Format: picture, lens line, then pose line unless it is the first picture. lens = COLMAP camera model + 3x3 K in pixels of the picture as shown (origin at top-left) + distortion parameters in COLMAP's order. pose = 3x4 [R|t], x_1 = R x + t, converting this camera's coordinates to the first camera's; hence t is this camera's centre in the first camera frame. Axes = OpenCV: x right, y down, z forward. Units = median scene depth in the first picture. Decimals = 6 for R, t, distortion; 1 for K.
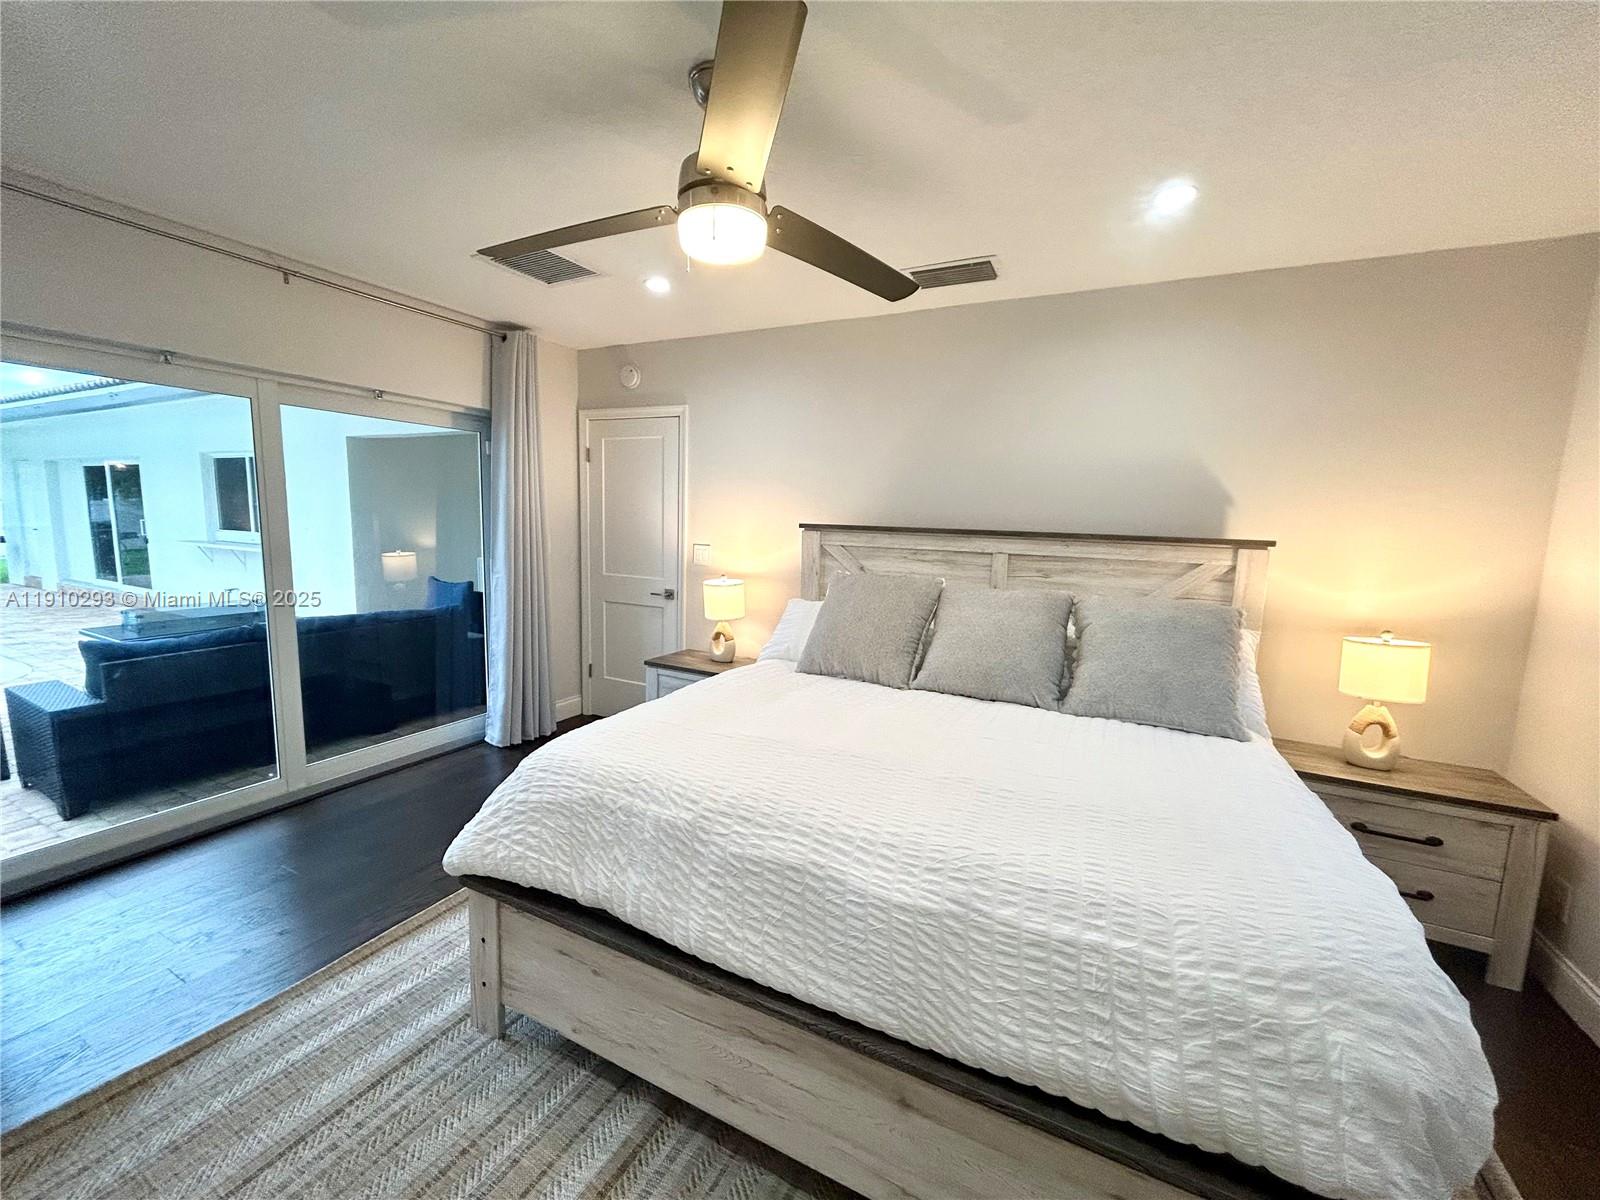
lens RADIAL K [[647.4, 0, 800.0], [0, 647.4, 600.0], [0, 0, 1]] dist [0.001720, 0.000406]
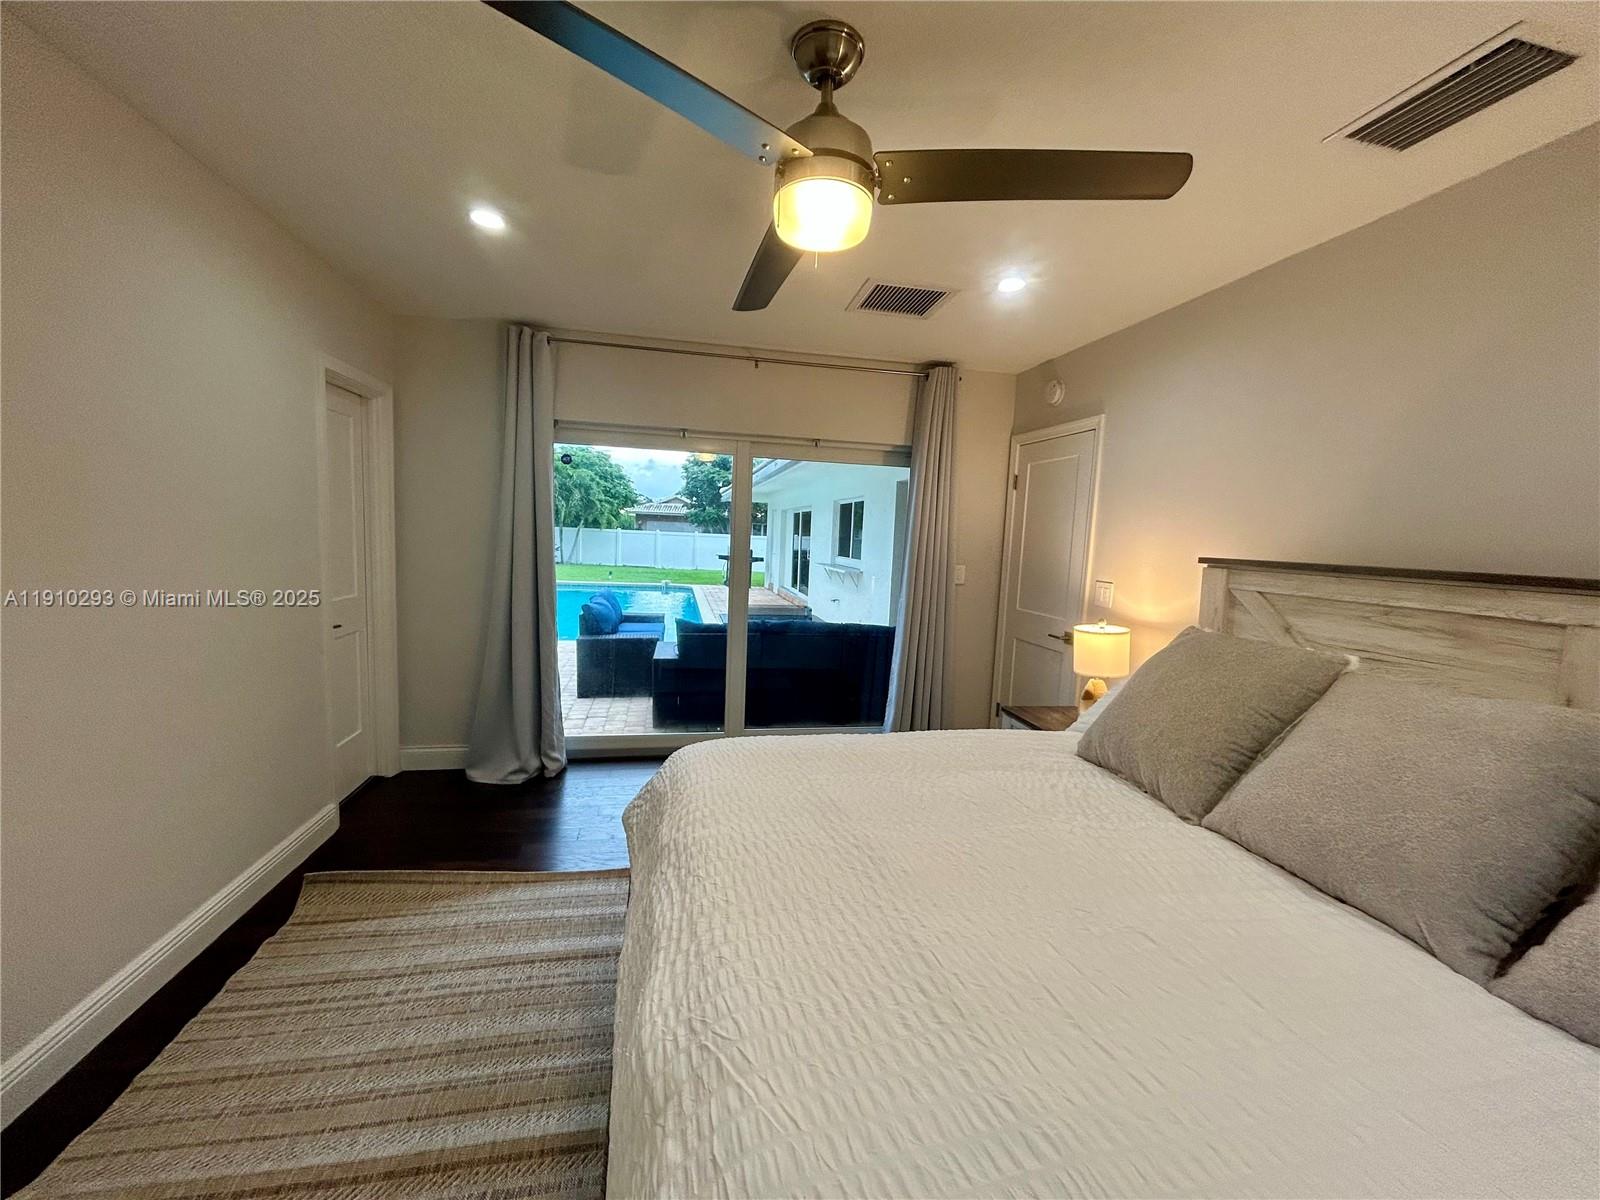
lens RADIAL K [[647.4, 0, 800.0], [0, 647.4, 600.0], [0, 0, 1]] dist [0.001720, 0.000406]
pose [[0.617555, 0.078100, -0.782640, 0.285734], [-0.124961, 0.992162, 0.000406, -0.017732], [0.776537, 0.097549, 0.622474, 0.226054]]
